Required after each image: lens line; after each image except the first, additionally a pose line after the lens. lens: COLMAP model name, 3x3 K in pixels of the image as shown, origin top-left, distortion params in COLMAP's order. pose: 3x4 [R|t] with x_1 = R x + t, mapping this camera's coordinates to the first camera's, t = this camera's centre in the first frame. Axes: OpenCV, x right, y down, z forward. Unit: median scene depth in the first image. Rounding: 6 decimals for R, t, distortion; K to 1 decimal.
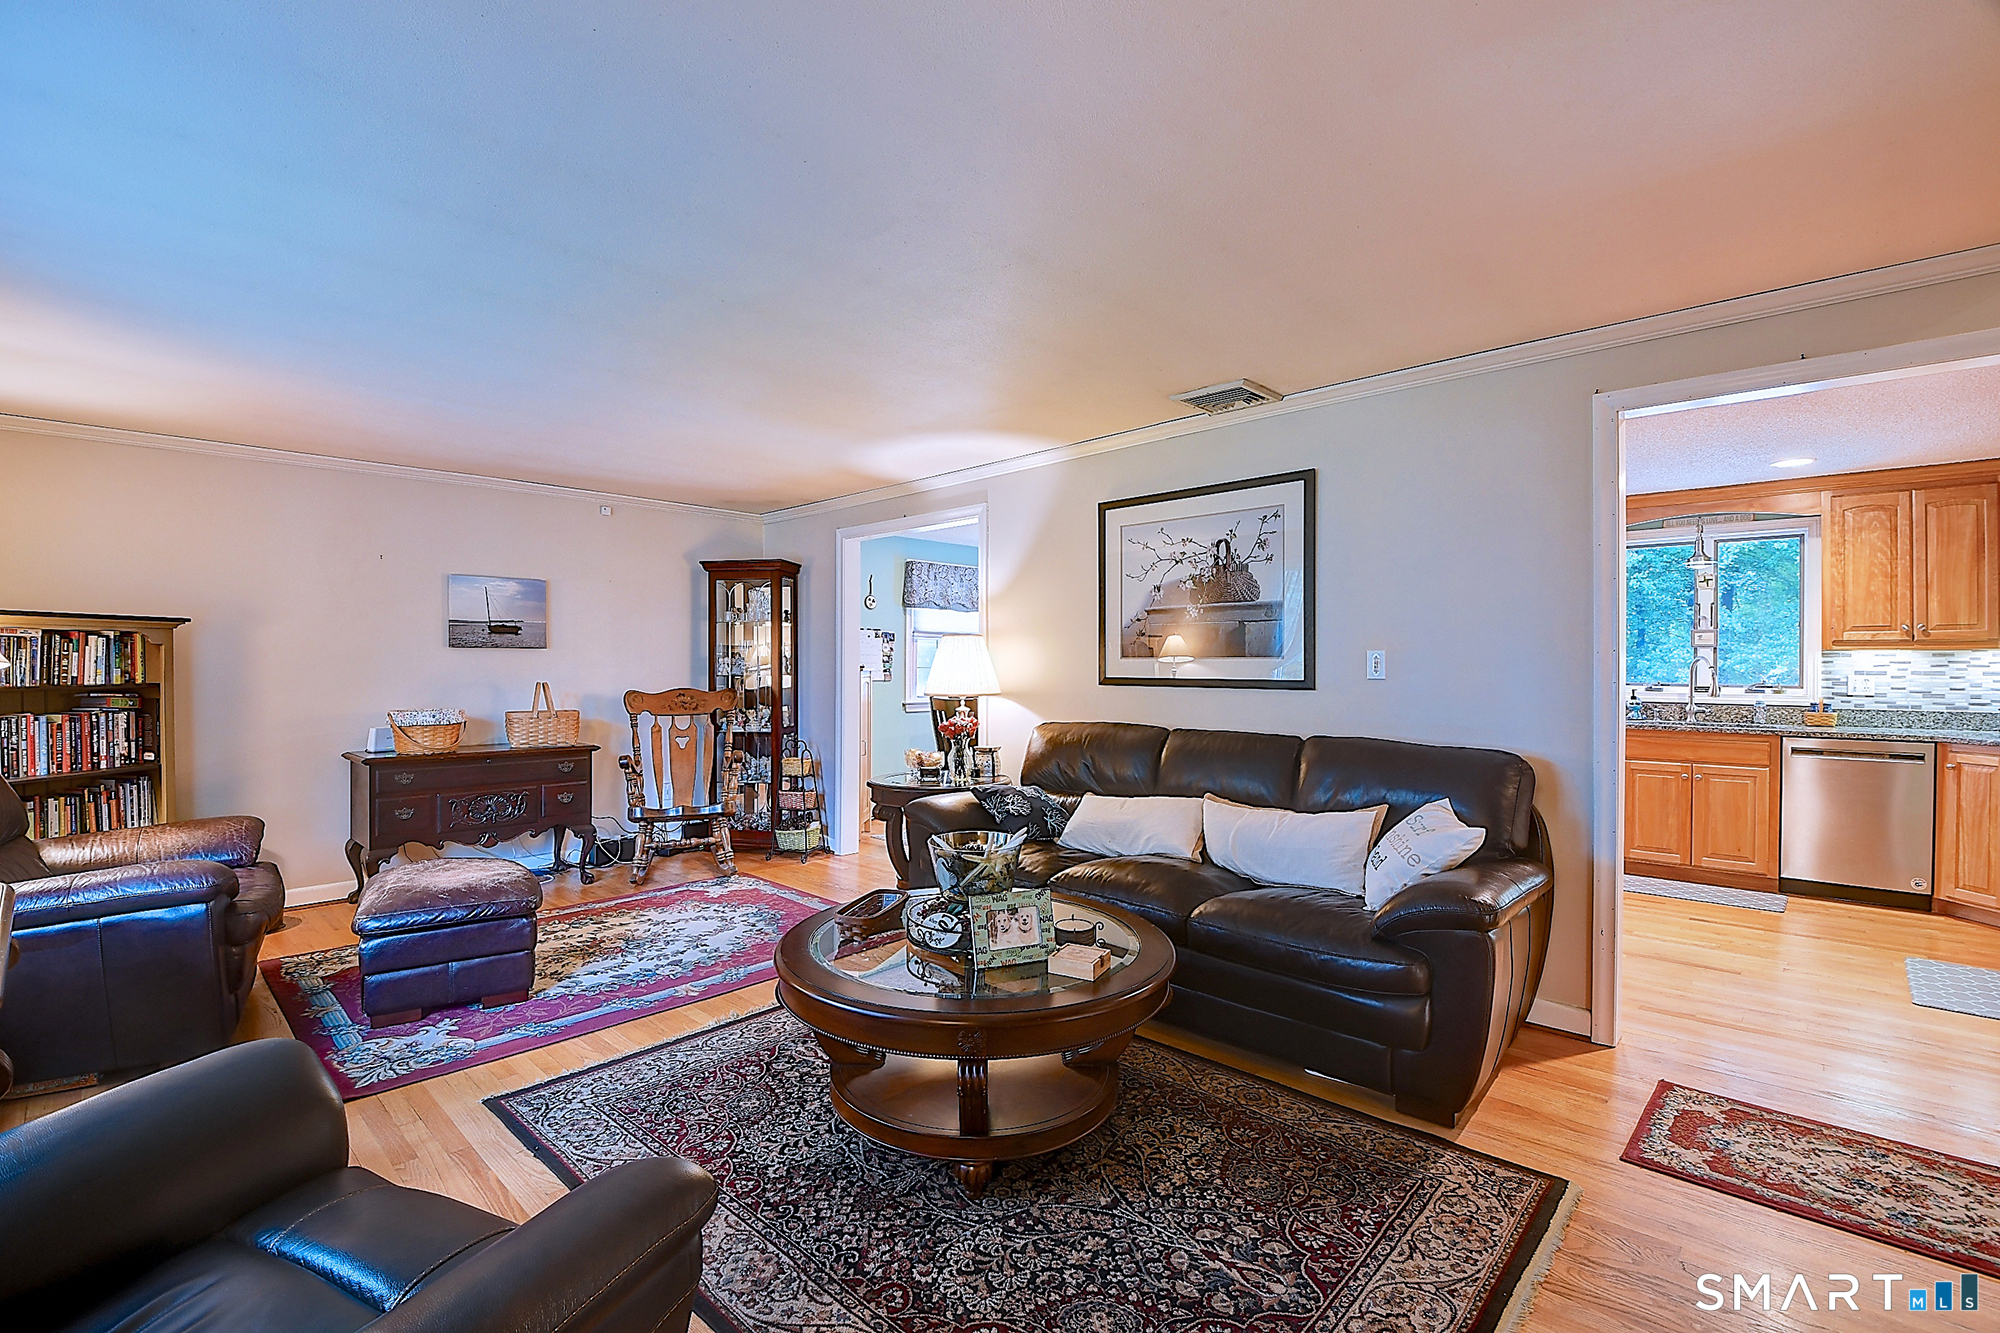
lens RADIAL K [[883.6, 0, 993.5], [0, 883.6, 667.5], [0, 0, 1]] dist [-0.007880, -0.010050]
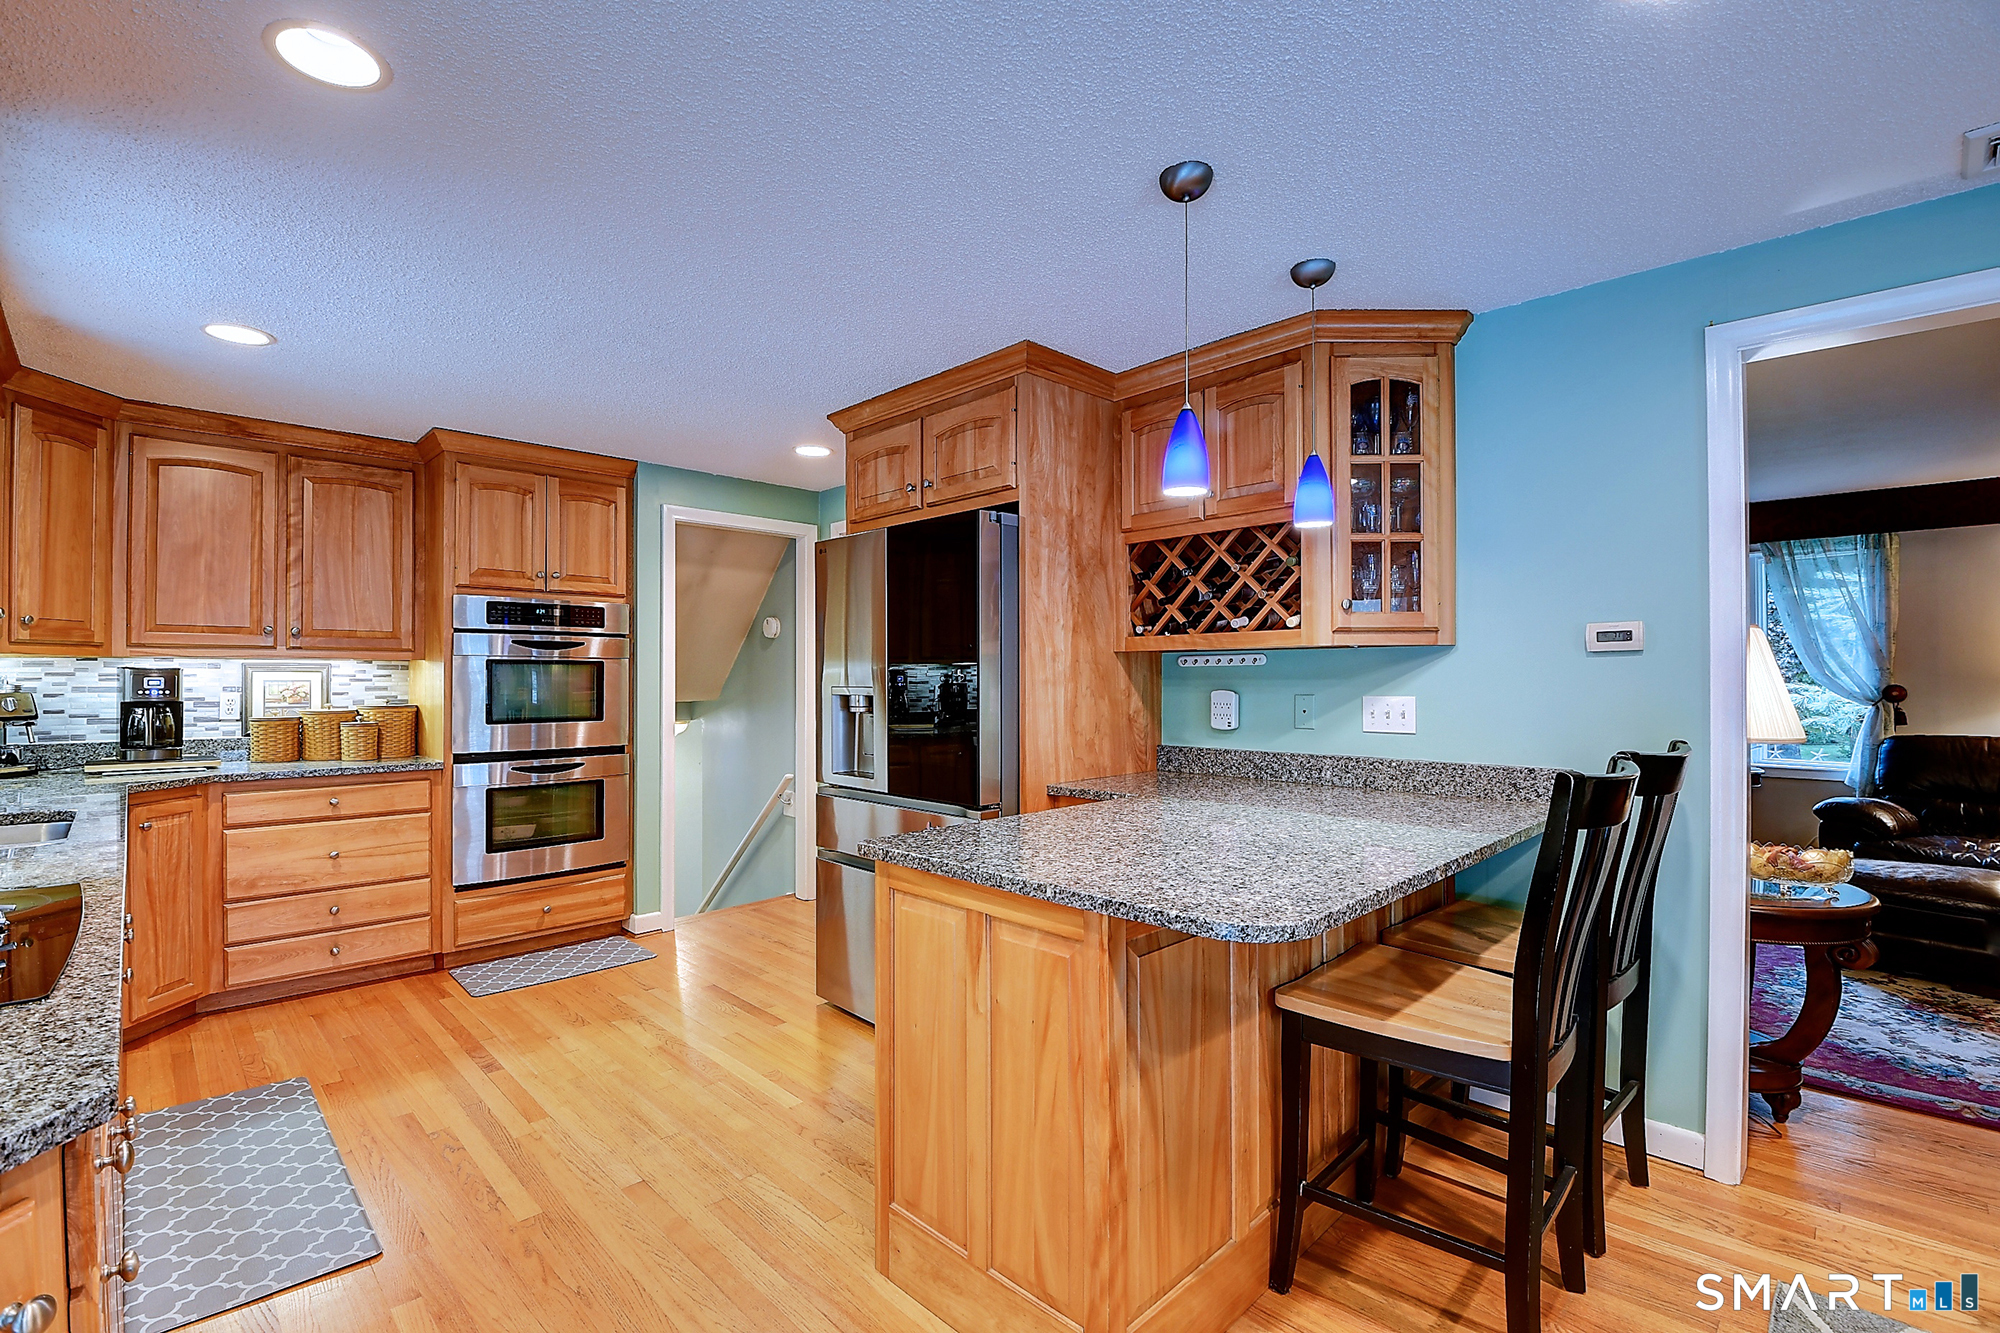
lens RADIAL K [[883.6, 0, 996.1], [0, 883.6, 672.3], [0, 0, 1]] dist [-0.007880, -0.010050]
pose [[-0.999798, -0.002516, 0.019938, 0.402527], [-0.002674, 0.999965, -0.007941, -0.004127], [-0.019917, -0.007992, -0.999770, 1.595395]]
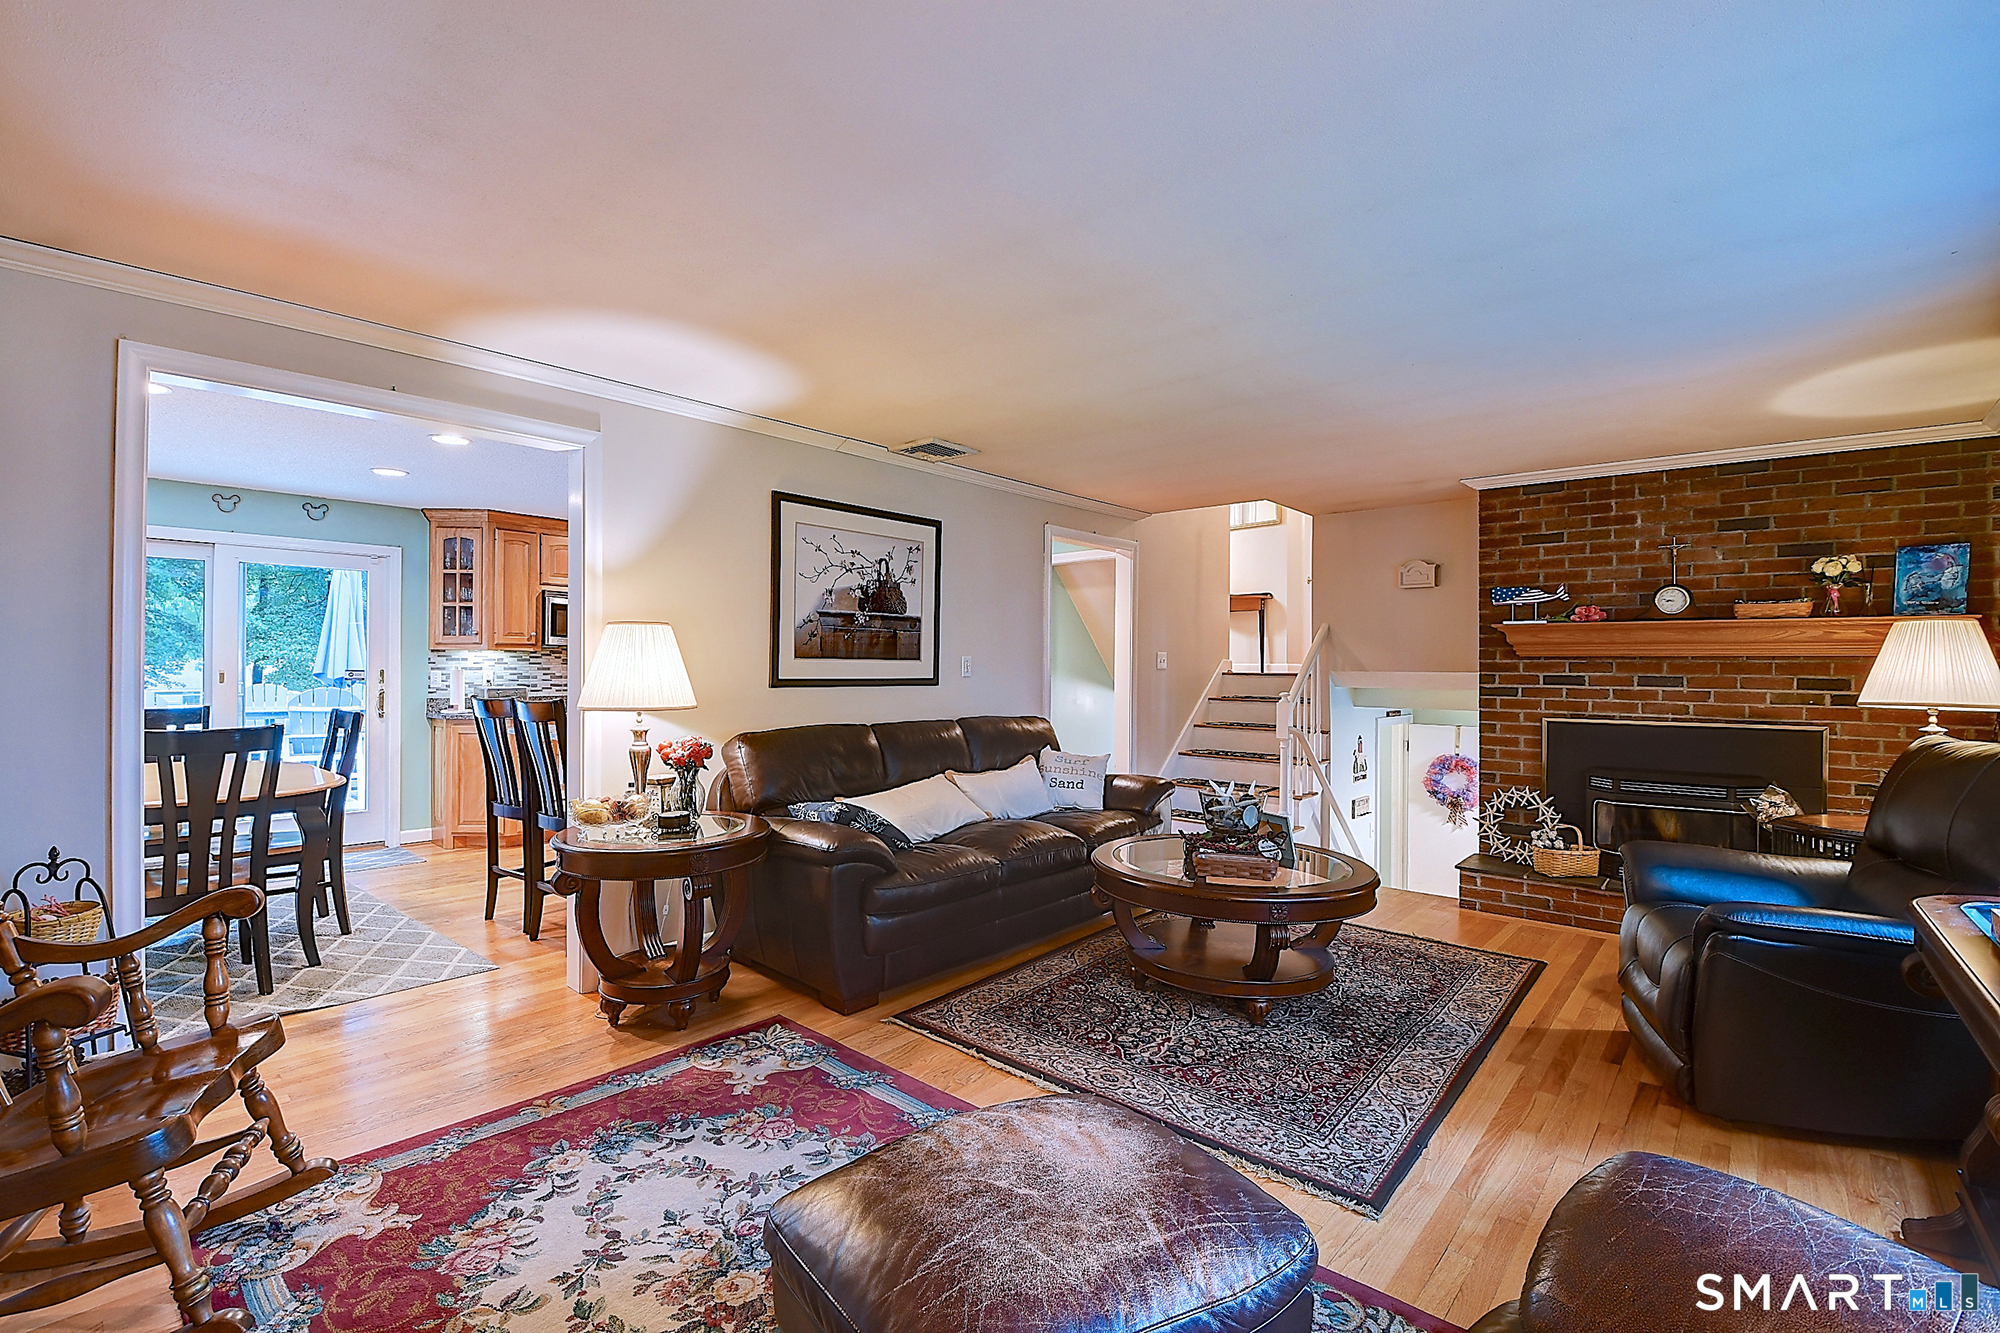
lens RADIAL K [[883.6, 0, 958.5], [0, 883.6, 667.5], [0, 0, 1]] dist [-0.007880, -0.010050]
pose [[-0.017023, -0.005625, 0.999839, -0.769381], [-0.004904, 0.999973, 0.005542, -0.007307], [-0.999843, -0.004809, -0.017050, 0.781544]]
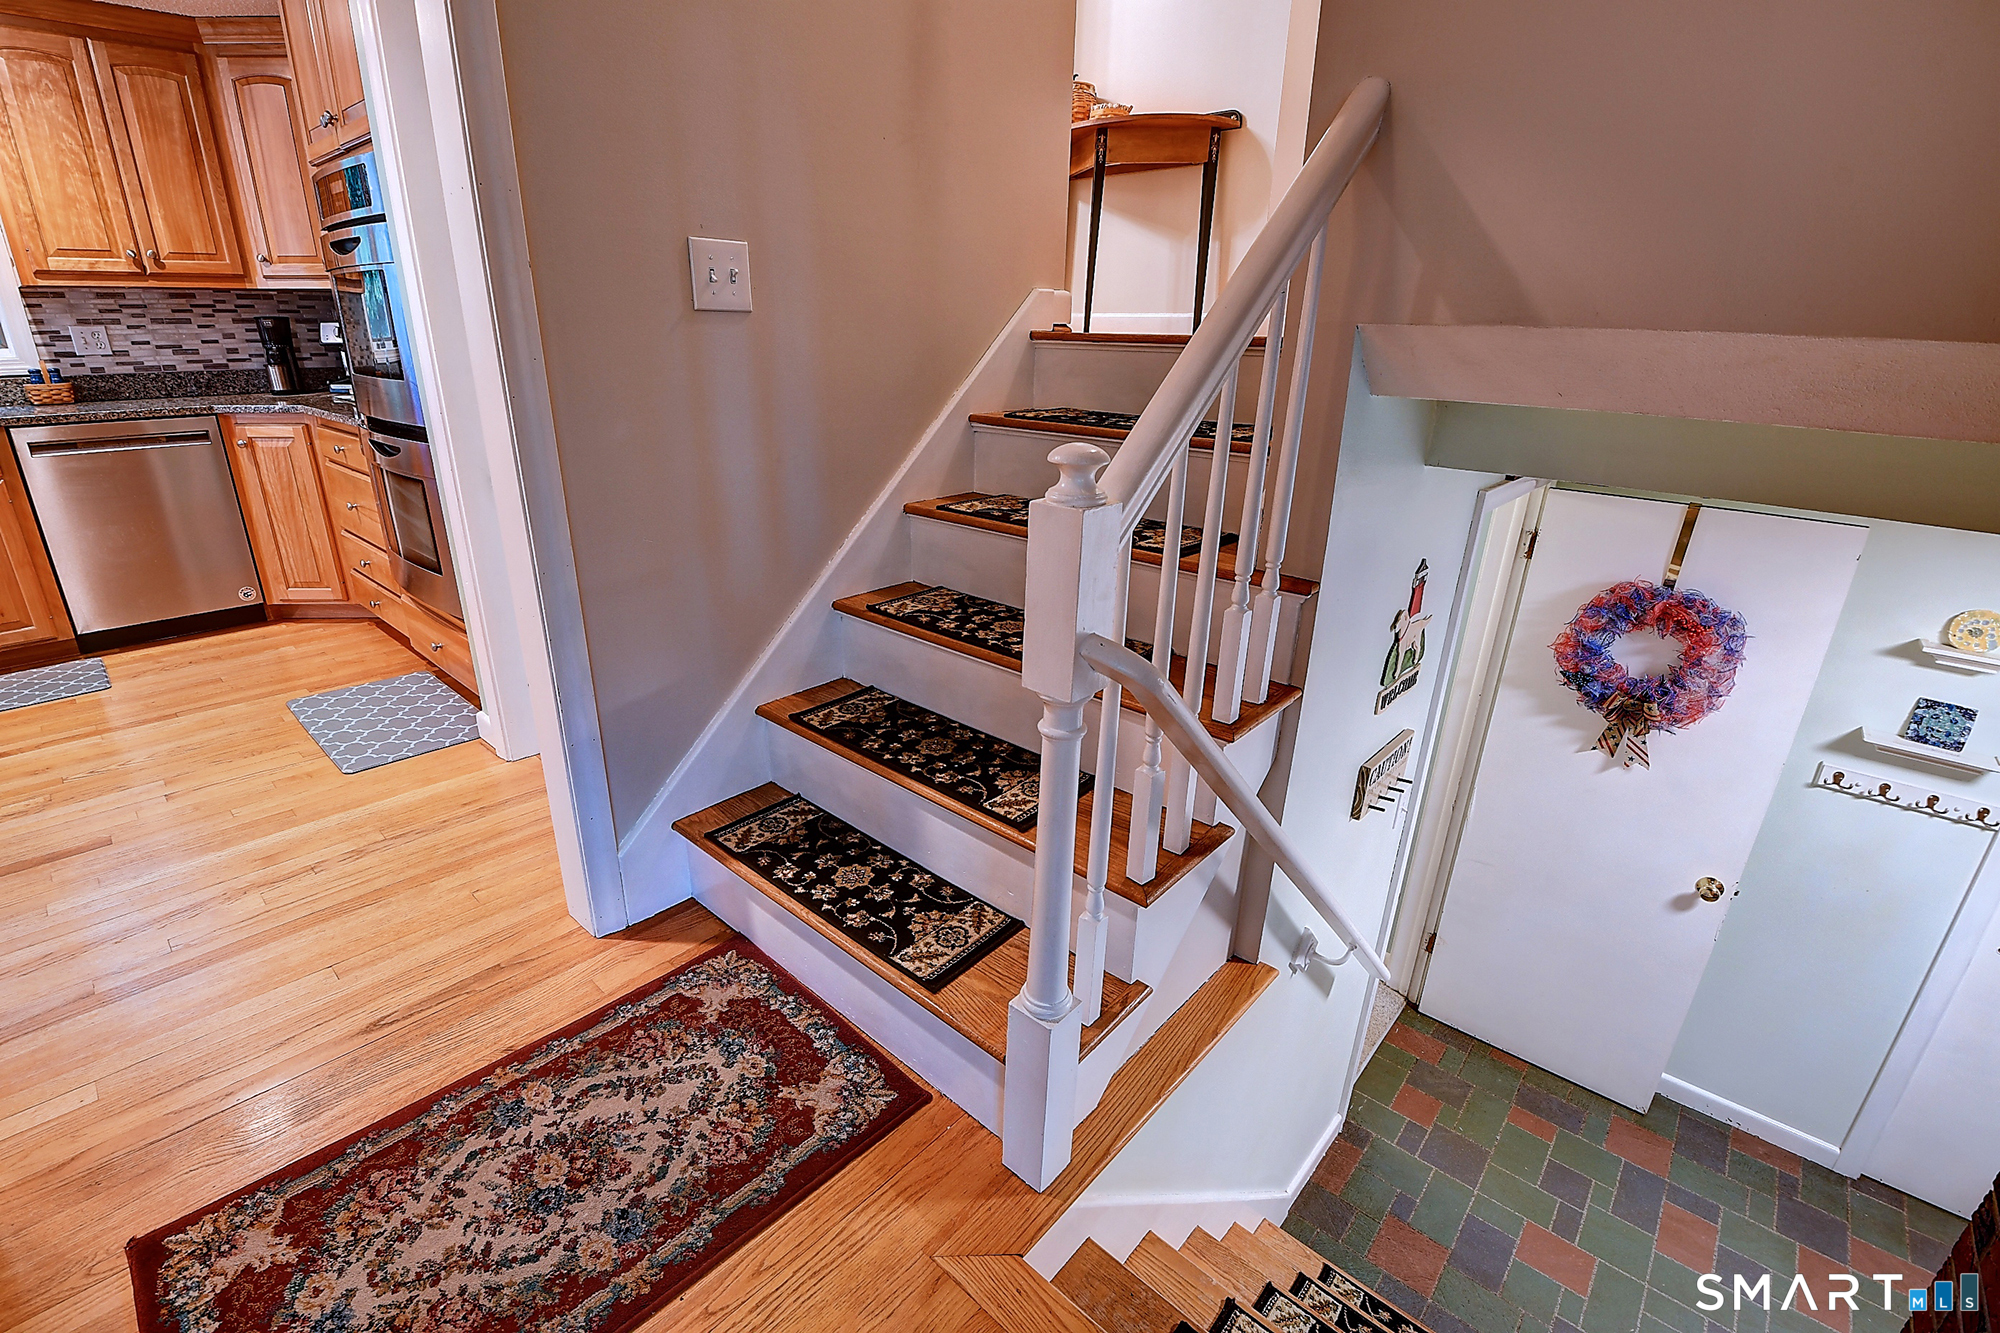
lens RADIAL K [[883.6, 0, 961.4], [0, 883.6, 673.6], [0, 0, 1]] dist [-0.007880, -0.010050]
pose [[-0.011239, -0.365743, 0.930648, 0.256287], [-0.015354, 0.930660, 0.365562, 0.005885], [-0.999819, -0.010181, -0.016076, 0.325783]]
